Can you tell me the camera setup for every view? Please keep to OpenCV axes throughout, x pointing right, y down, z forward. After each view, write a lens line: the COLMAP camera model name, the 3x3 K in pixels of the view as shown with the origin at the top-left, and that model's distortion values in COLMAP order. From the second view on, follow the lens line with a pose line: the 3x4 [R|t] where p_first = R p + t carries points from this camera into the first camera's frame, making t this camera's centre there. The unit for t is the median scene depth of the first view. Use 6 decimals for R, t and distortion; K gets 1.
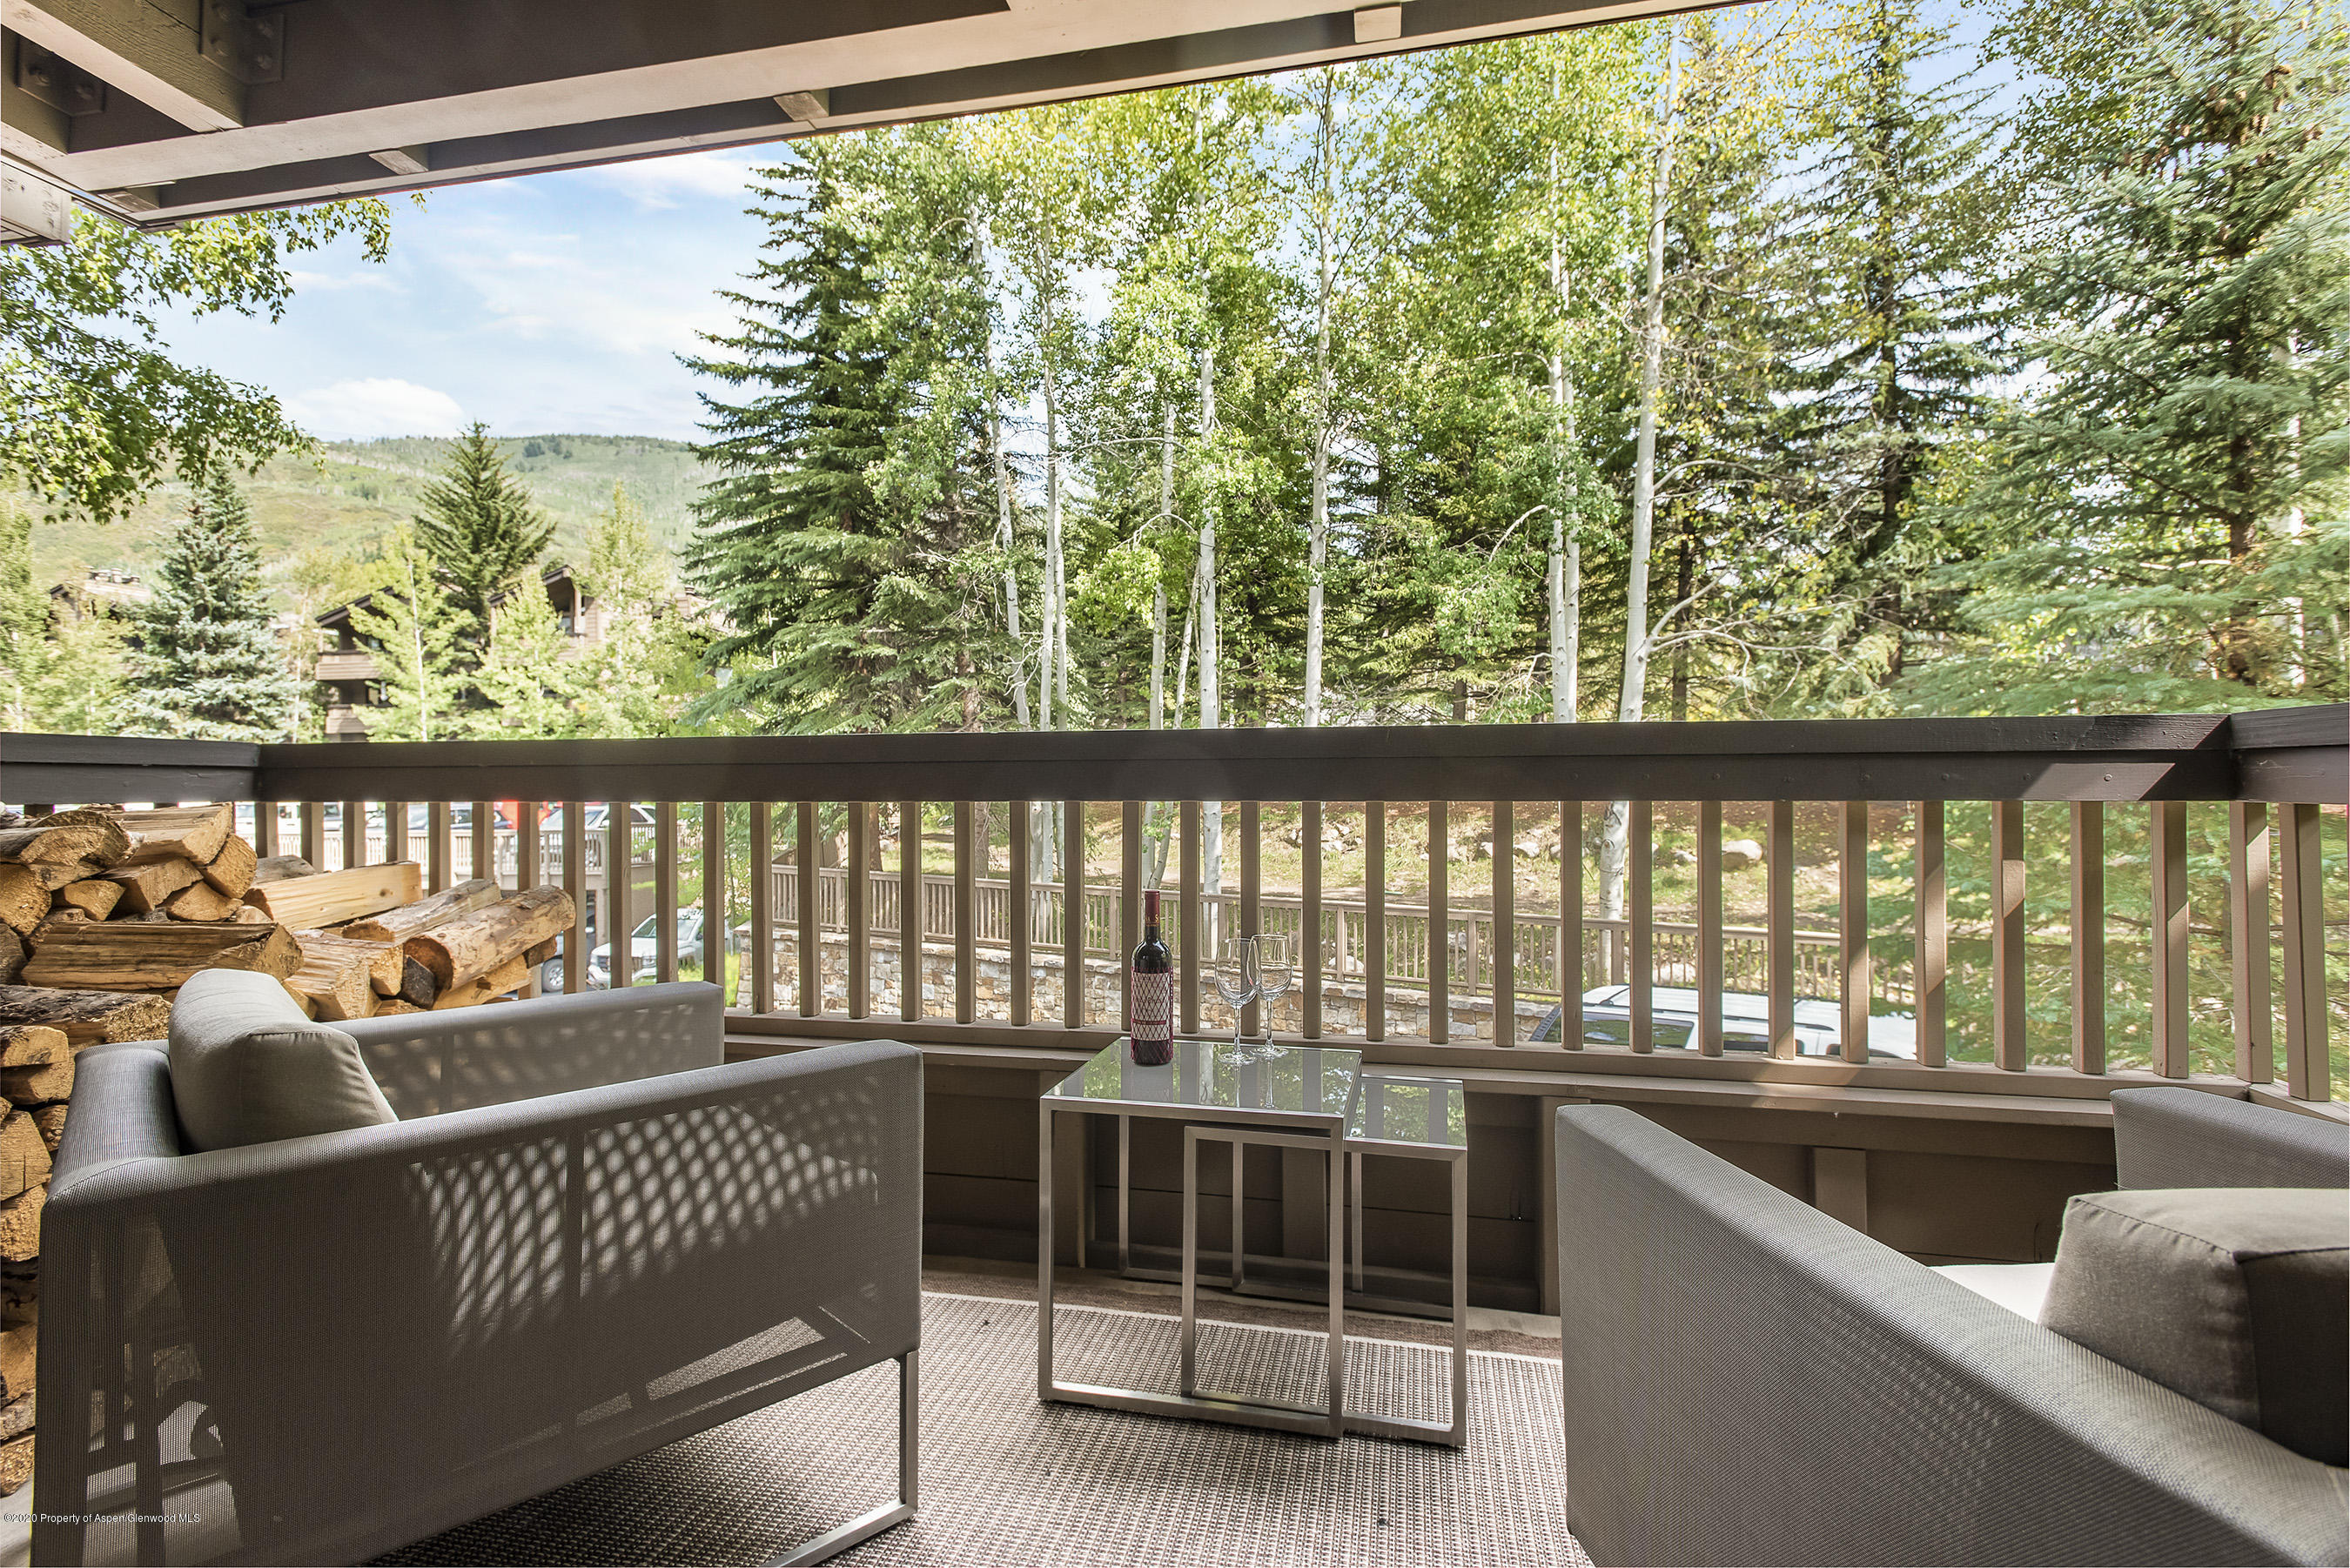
lens RADIAL K [[1119.3, 0, 1216.4], [0, 1119.3, 776.5], [0, 0, 1]] dist [0.011907, -0.003354]
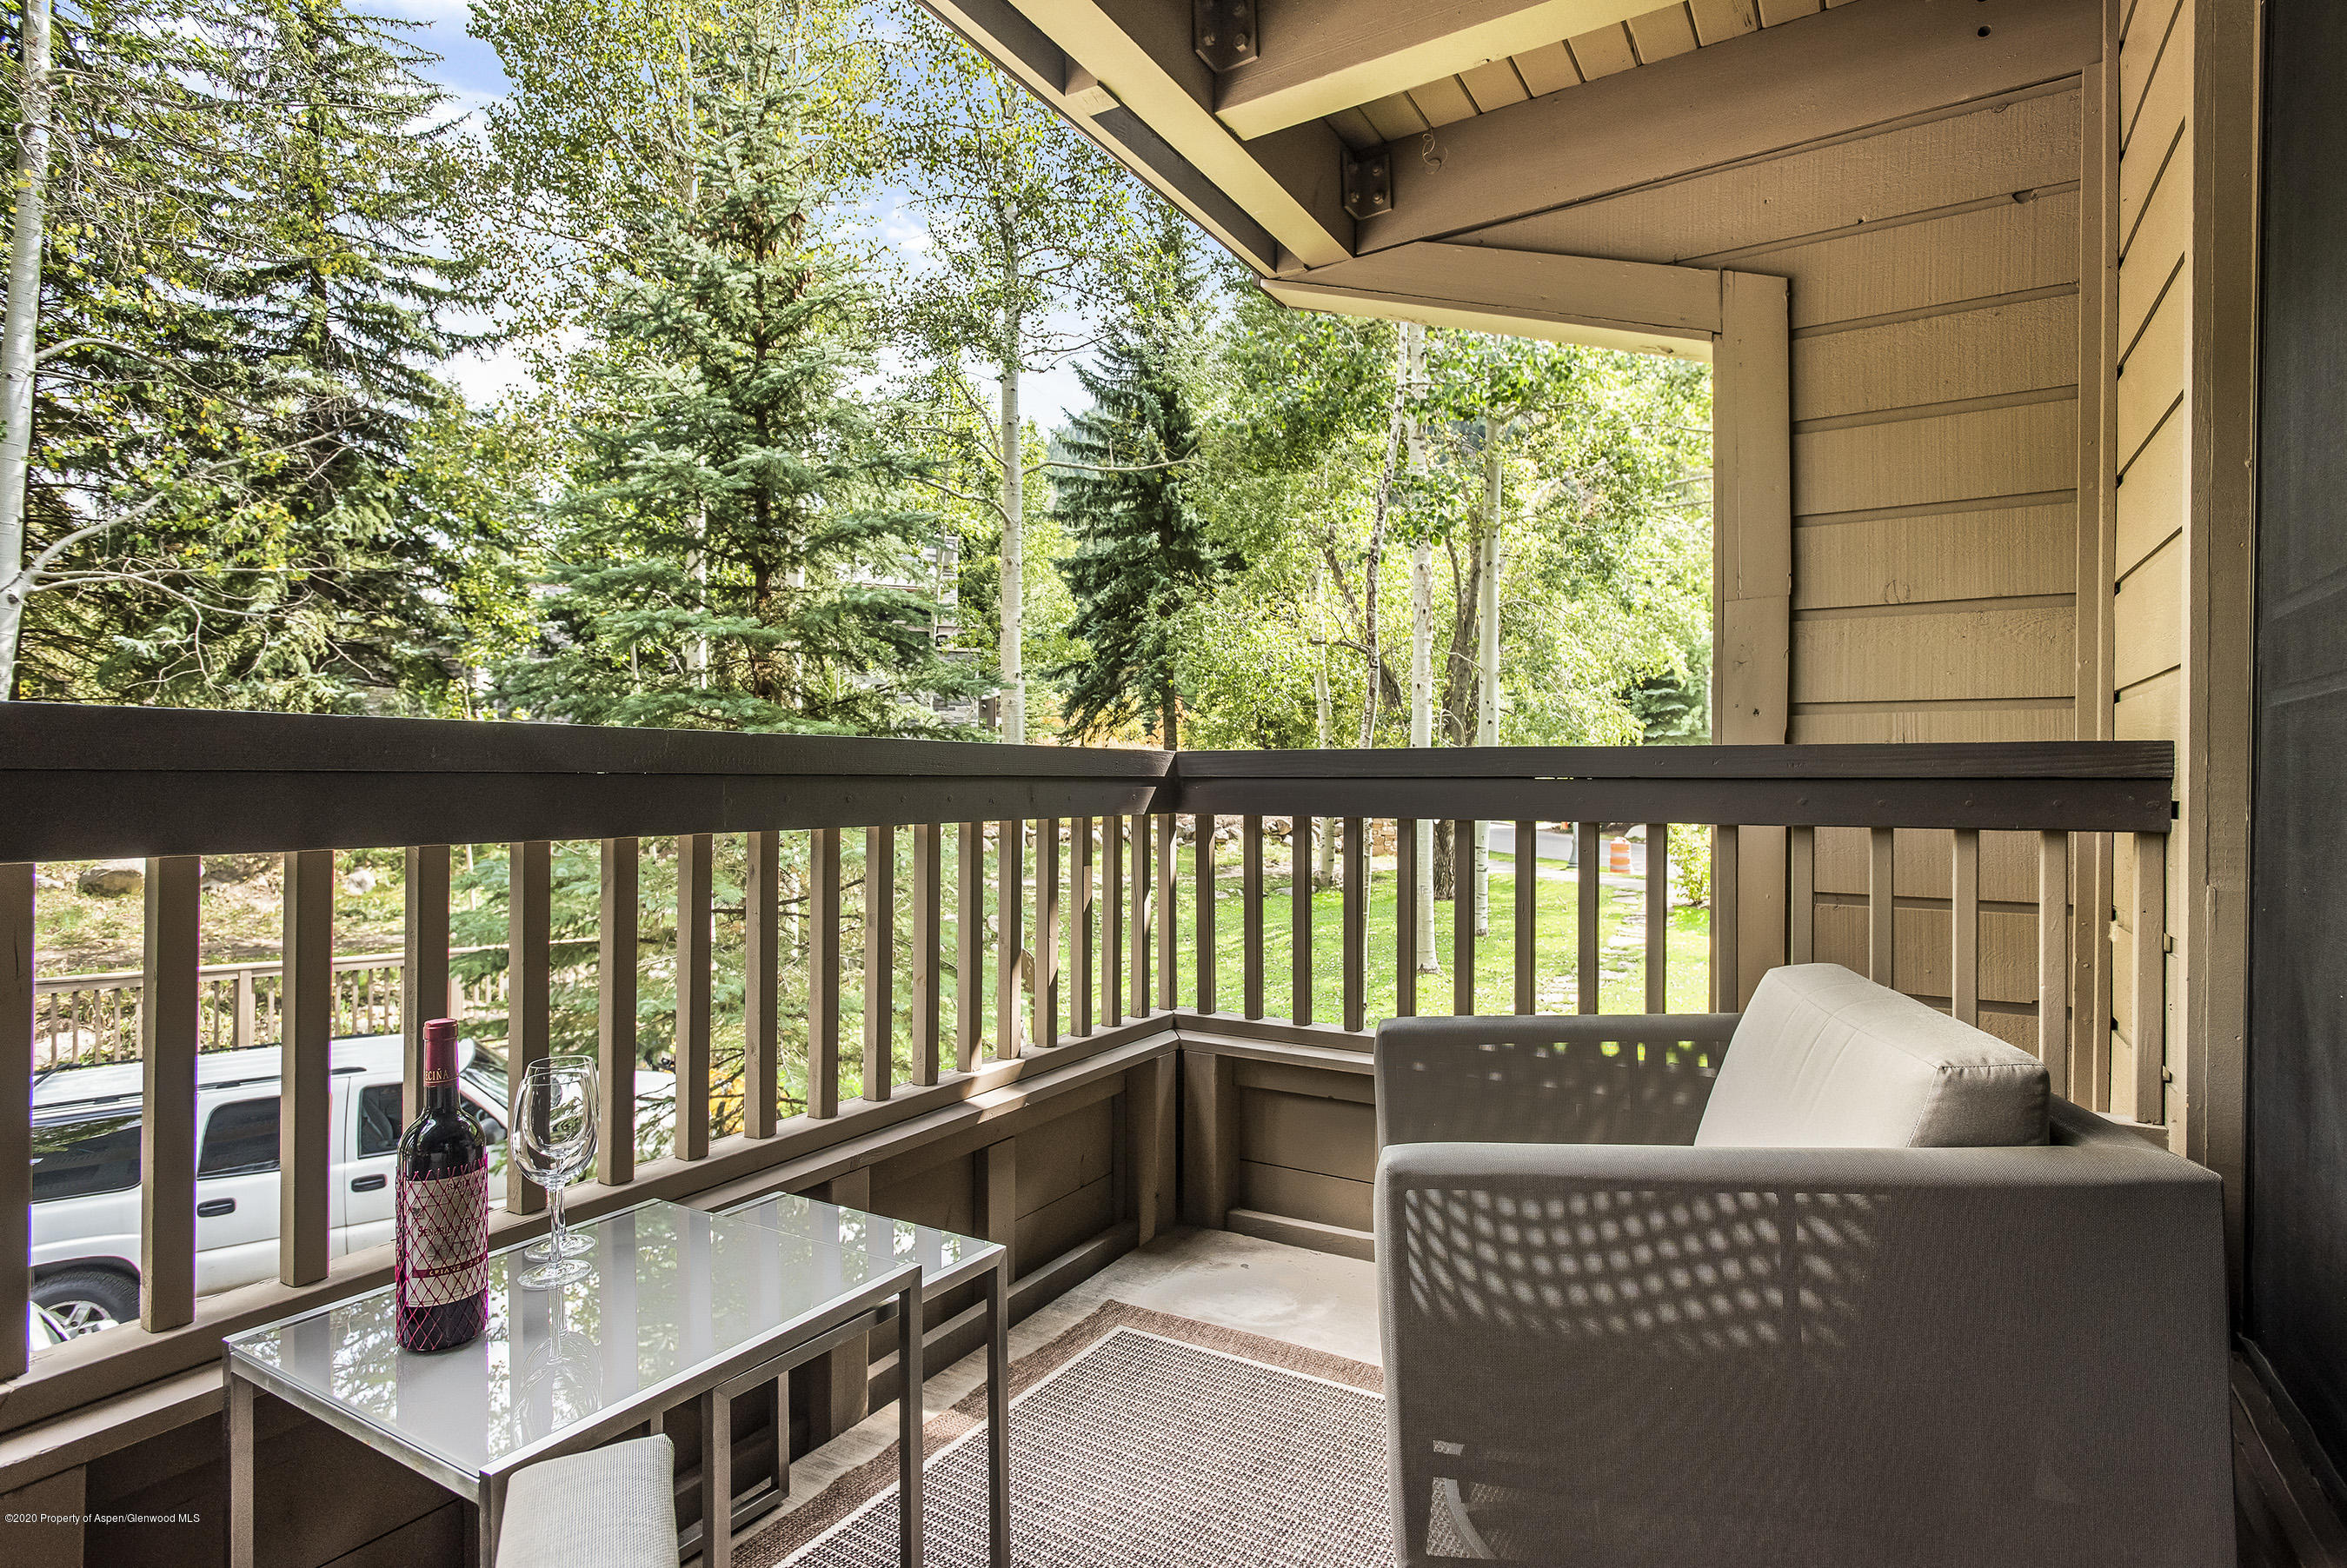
lens RADIAL K [[1207.9, 0, 1184.1], [0, 1207.9, 779.9], [0, 0, 1]] dist [0.012012, -0.000956]
pose [[0.342961, 0.011404, 0.939280, -0.136190], [-0.016206, 0.999849, -0.006222, 0.000511], [-0.939210, -0.013088, 0.343094, 0.106000]]
